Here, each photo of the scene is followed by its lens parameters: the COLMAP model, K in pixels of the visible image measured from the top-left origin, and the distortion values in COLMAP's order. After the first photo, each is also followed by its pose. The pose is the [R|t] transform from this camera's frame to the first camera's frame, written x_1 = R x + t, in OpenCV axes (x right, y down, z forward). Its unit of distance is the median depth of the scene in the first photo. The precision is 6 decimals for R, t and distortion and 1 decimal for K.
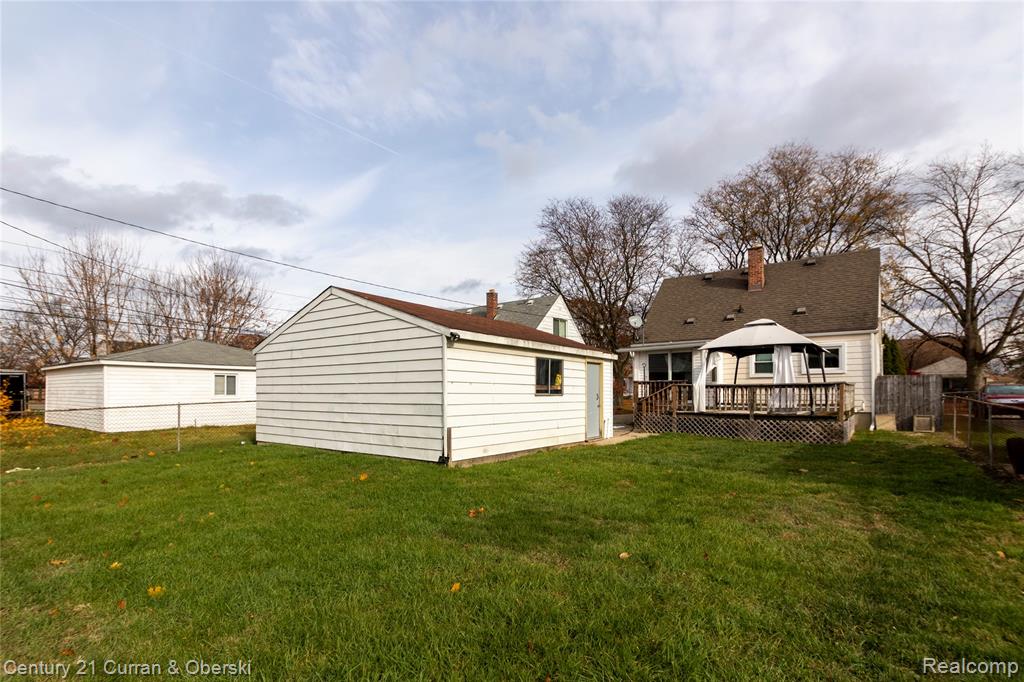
lens RADIAL K [[487.5, 0, 511.3], [0, 487.5, 389.5], [0, 0, 1]] dist [0.000951, 0.000426]
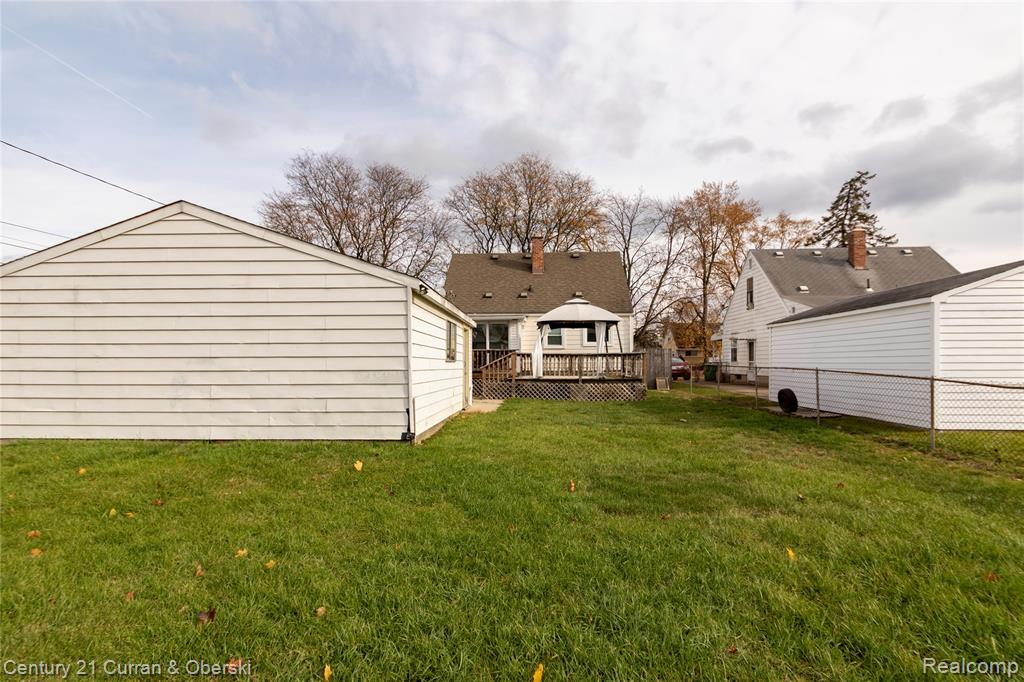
lens RADIAL K [[478.8, 0, 512.2], [0, 478.8, 358.7], [0, 0, 1]] dist [-0.000569, 0.000149]
pose [[0.823839, 0.006404, 0.566788, -0.282828], [-0.003138, 0.999972, -0.006738, 0.009804], [-0.566816, 0.003772, 0.823836, 0.139072]]
